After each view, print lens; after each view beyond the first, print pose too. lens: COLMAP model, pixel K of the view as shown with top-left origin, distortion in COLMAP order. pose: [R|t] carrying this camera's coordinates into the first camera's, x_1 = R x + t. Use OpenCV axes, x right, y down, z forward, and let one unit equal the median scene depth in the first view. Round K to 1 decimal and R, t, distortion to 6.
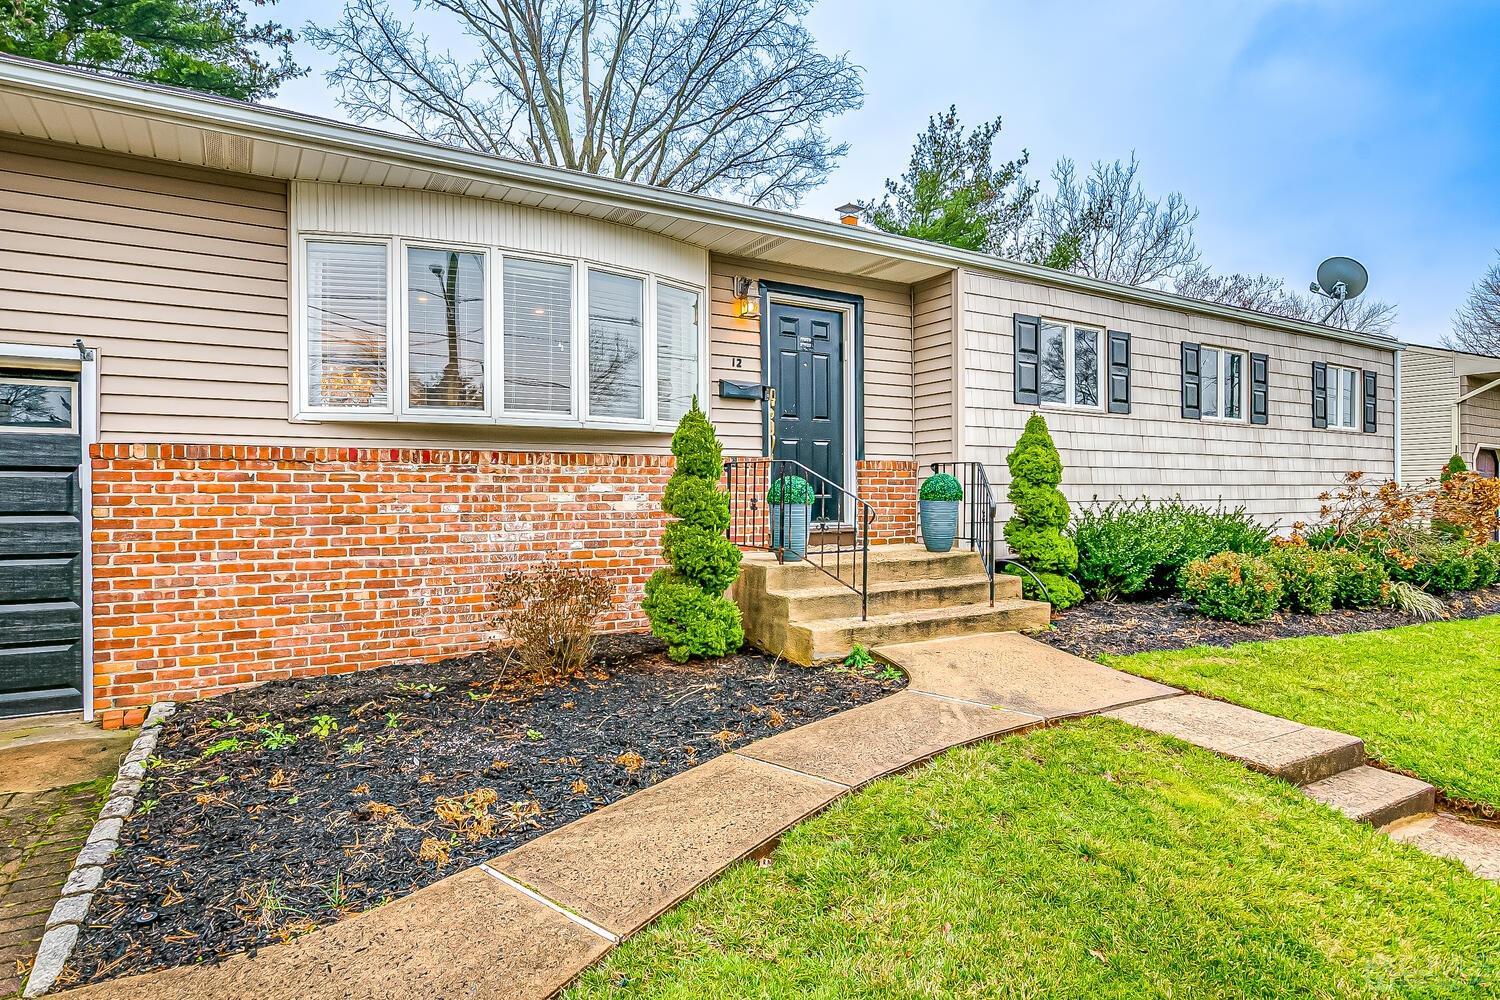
lens RADIAL K [[811.8, 0, 740.9], [0, 811.8, 503.1], [0, 0, 1]] dist [-0.007598, -0.001753]
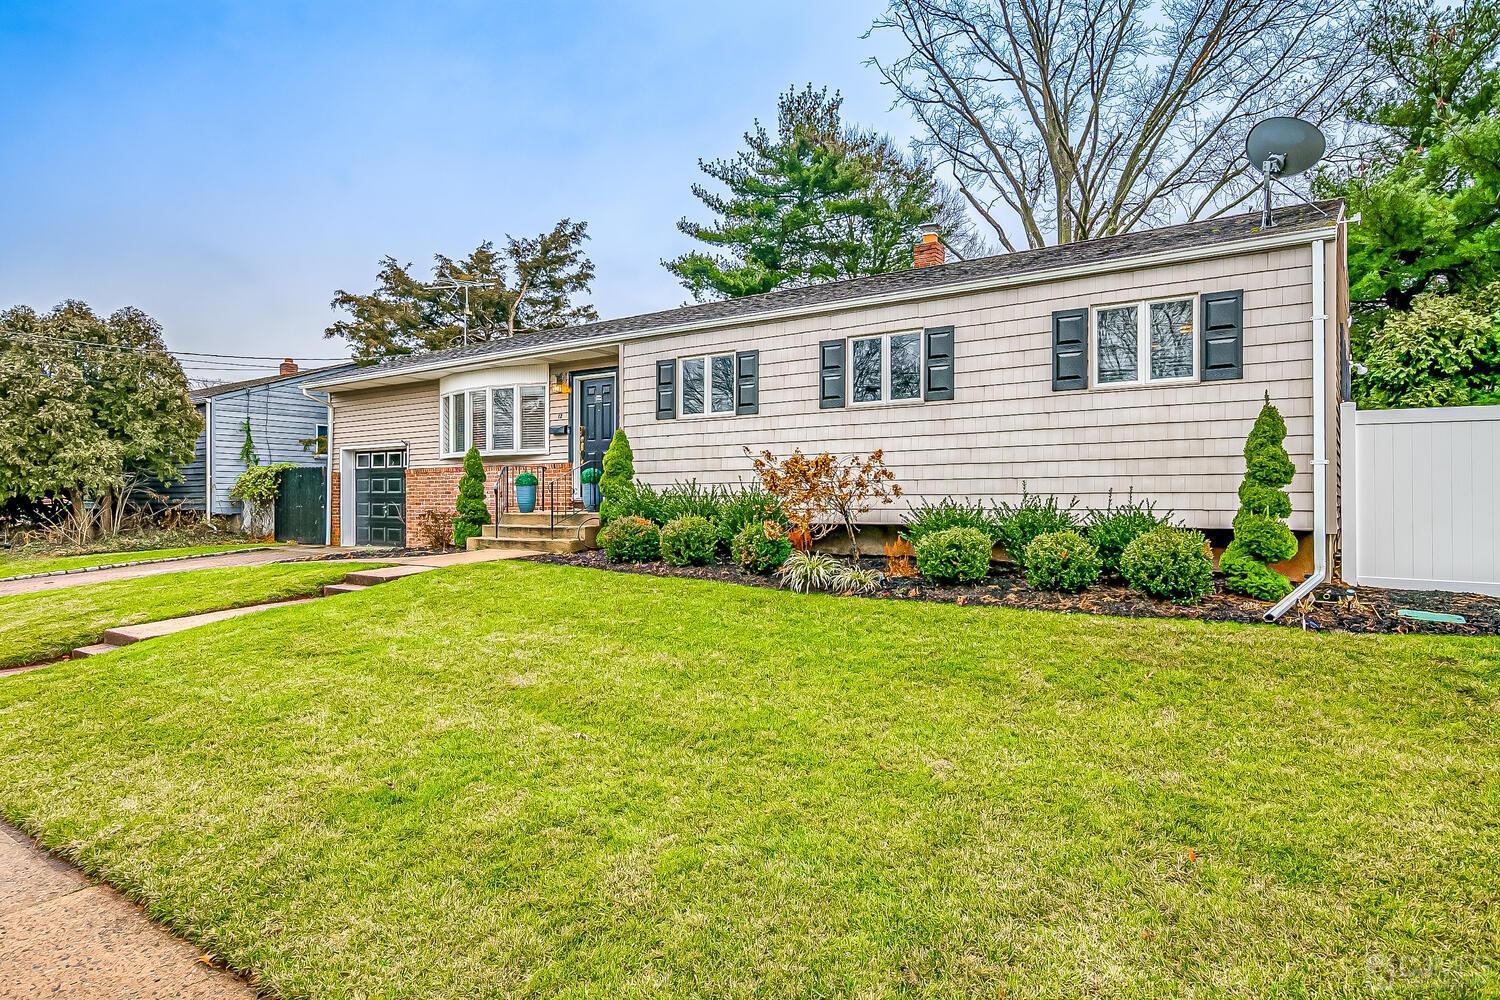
lens RADIAL K [[878.0, 0, 754.2], [0, 878.0, 488.6], [0, 0, 1]] dist [-0.004747, 0.002374]
pose [[0.410541, -0.008702, -0.911800, 2.037975], [-0.007956, 0.999882, -0.013125, 0.028775], [0.911807, 0.012643, 0.410424, 0.519421]]
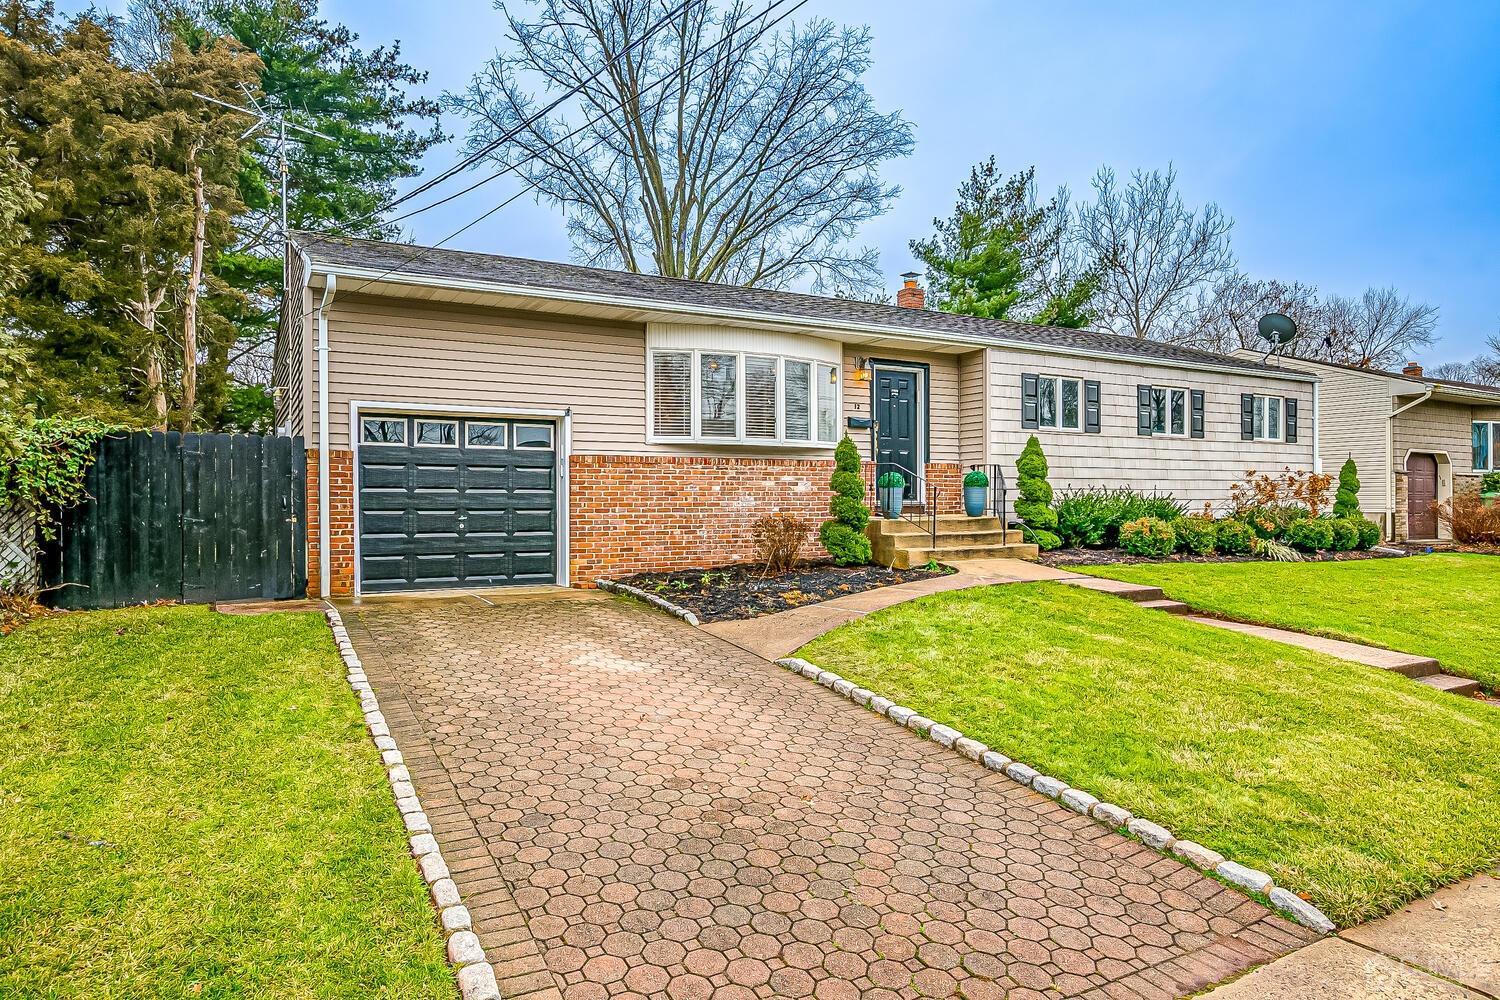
lens RADIAL K [[878.0, 0, 747.9], [0, 878.0, 503.0], [0, 0, 1]] dist [-0.004747, 0.002374]
pose [[0.999744, 0.001586, -0.022573, -0.182962], [-0.001692, 0.999988, -0.004683, 0.038645], [0.022565, 0.004720, 0.999734, -0.818221]]
